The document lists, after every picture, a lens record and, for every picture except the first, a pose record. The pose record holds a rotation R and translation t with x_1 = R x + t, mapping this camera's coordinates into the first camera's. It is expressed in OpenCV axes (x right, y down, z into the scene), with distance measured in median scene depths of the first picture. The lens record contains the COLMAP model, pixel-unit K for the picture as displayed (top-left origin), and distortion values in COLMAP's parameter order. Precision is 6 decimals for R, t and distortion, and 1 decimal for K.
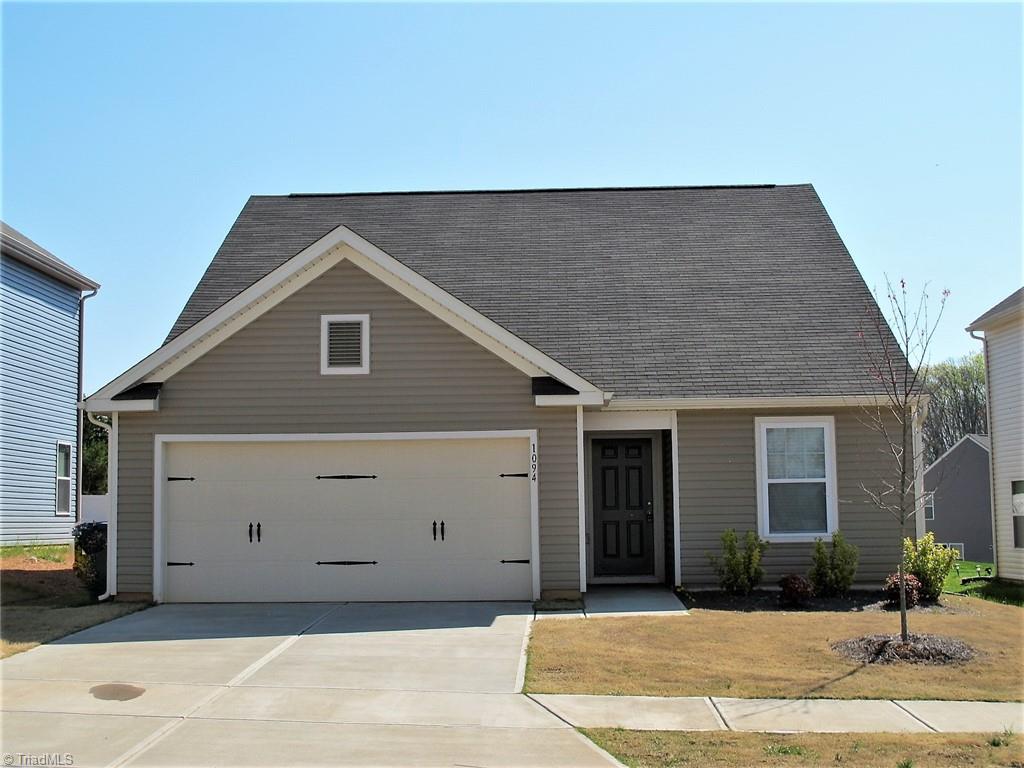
lens RADIAL K [[1395.1, 0, 512.0], [0, 1395.1, 384.0], [0, 0, 1]] dist [-0.082575, 0.040349]
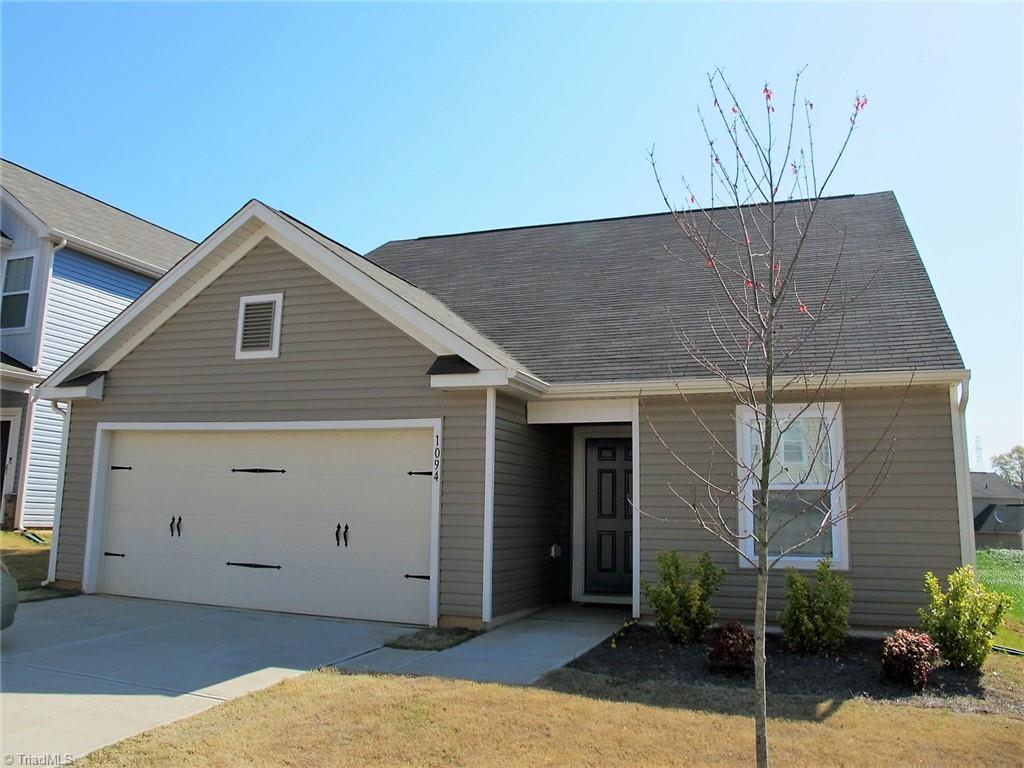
lens RADIAL K [[861.0, 0, 504.0], [0, 861.0, 343.2], [0, 0, 1]] dist [-0.146707, 0.110608]
pose [[0.941740, -0.031806, -0.334834, 0.223685], [-0.002377, 0.994864, -0.101190, 0.039721], [0.336333, 0.096091, 0.936828, 0.525843]]
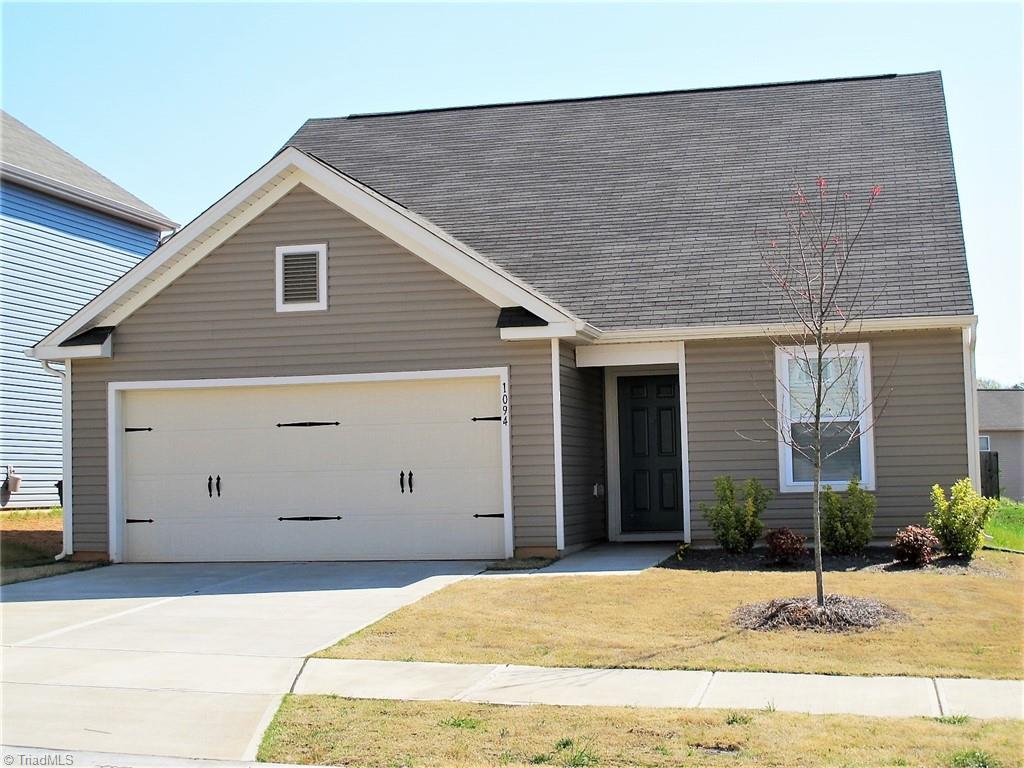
lens RADIAL K [[1571.0, 0, 547.8], [0, 1571.0, 380.8], [0, 0, 1]] dist [-0.073869, 0.096426]
pose [[0.983072, -0.022230, -0.181868, 0.222525], [0.028673, 0.999048, 0.032872, 0.009401], [0.180964, -0.037530, 0.982773, 0.023941]]
